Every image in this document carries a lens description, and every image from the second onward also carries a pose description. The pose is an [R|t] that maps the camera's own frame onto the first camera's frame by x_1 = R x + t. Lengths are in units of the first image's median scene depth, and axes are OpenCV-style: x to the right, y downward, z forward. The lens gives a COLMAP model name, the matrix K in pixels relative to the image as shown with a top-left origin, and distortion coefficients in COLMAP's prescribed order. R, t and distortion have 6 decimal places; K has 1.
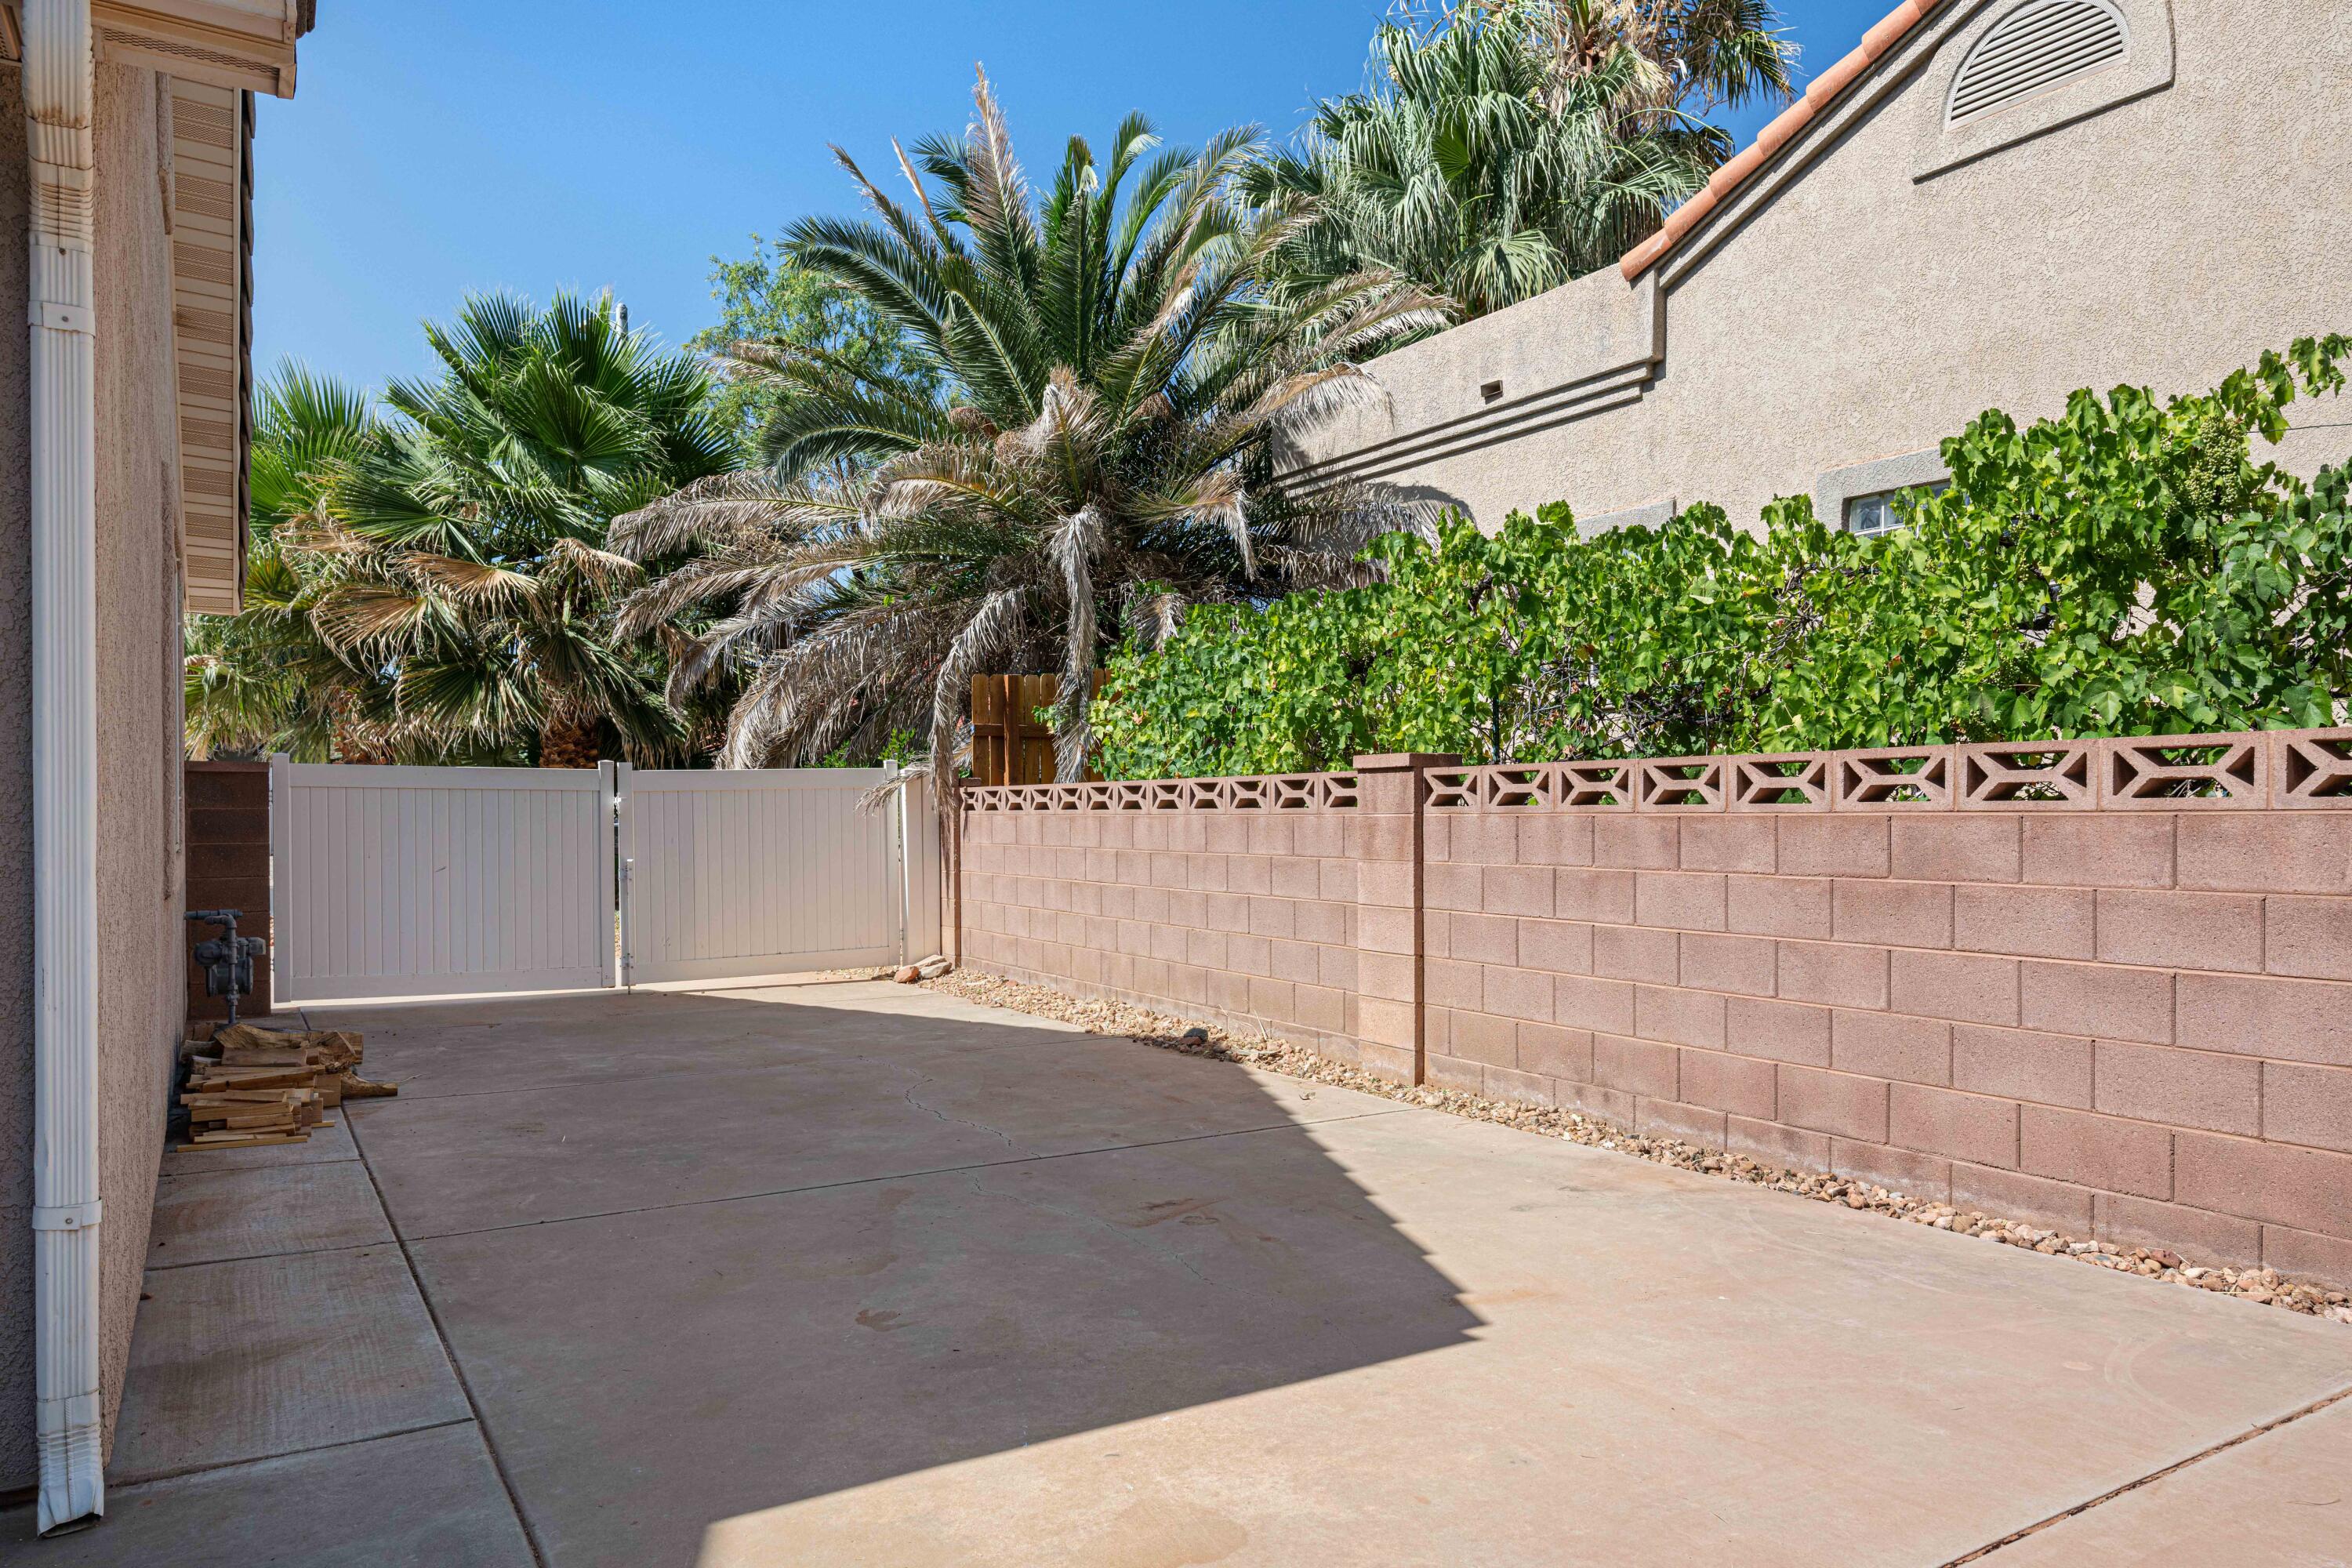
lens RADIAL K [[1560.6, 0, 1174.5], [0, 1560.6, 801.4], [0, 0, 1]] dist [-0.001053, -0.001994]
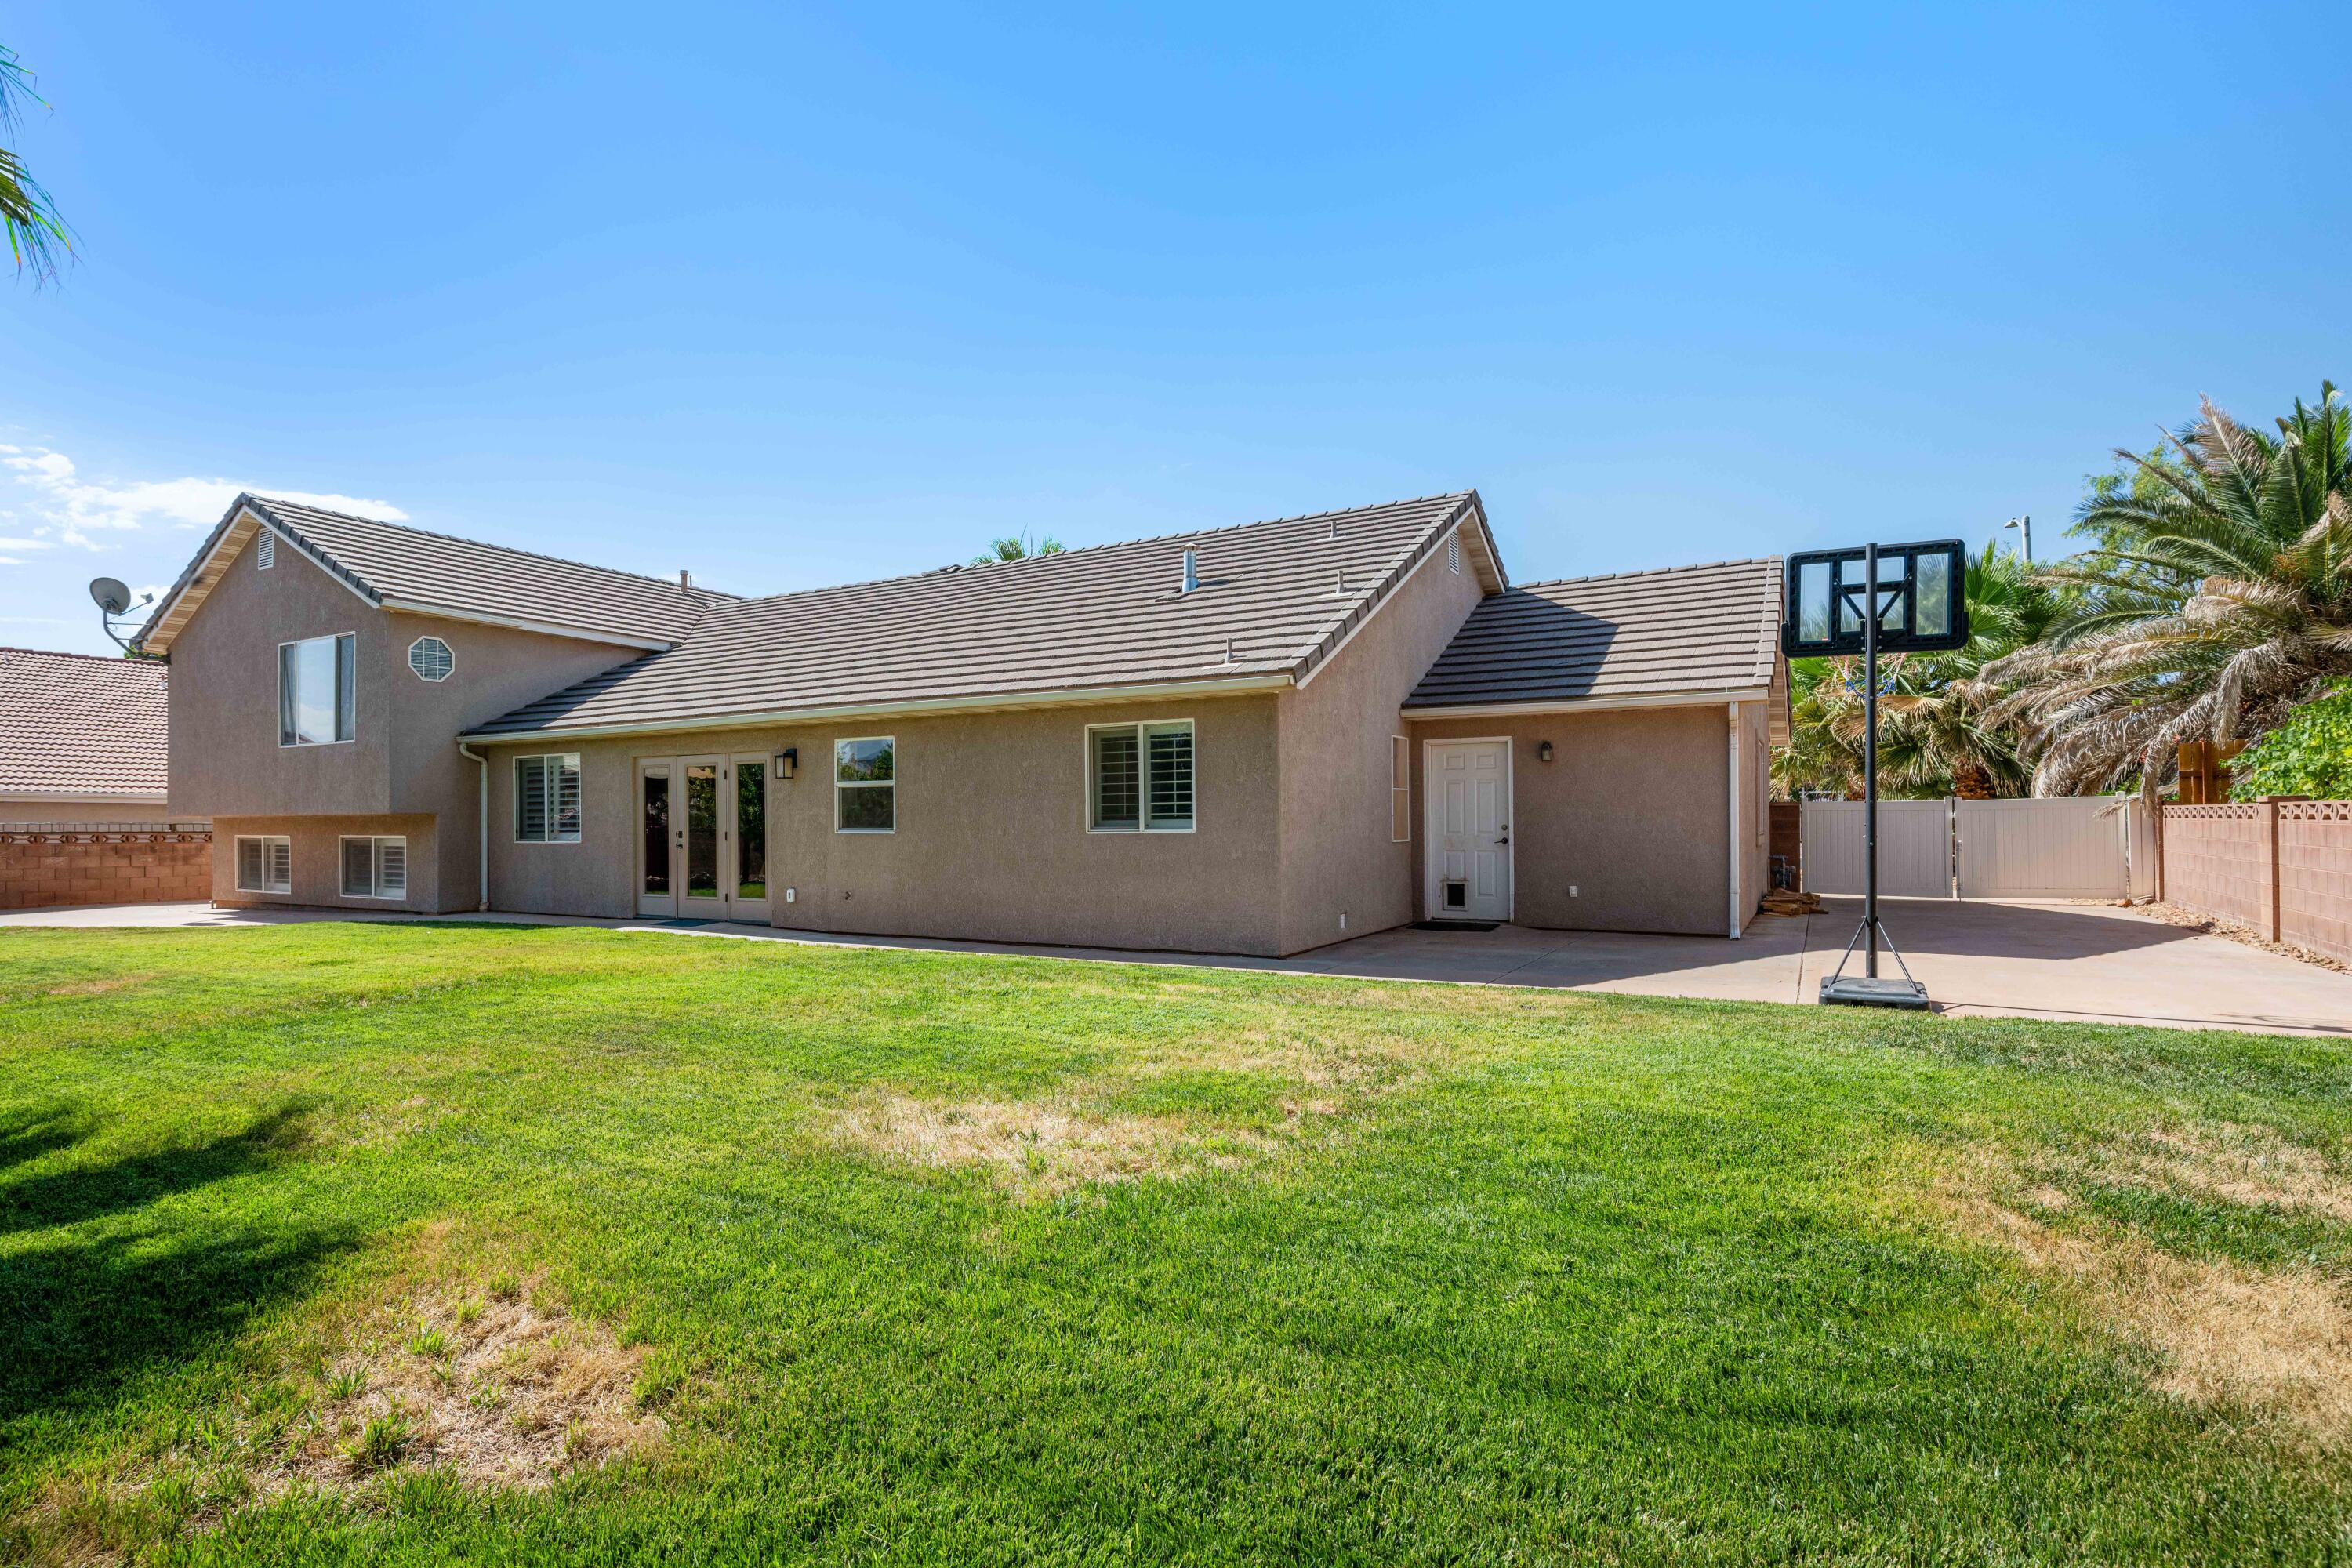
lens RADIAL K [[1140.6, 0, 1175.5], [0, 1140.6, 805.5], [0, 0, 1]] dist [-0.003821, 0.000799]
pose [[0.480822, -0.002021, -0.876816, 0.424051], [0.004367, 0.999990, 0.000090, -0.012047], [0.876807, -0.003872, 0.480826, -0.604520]]
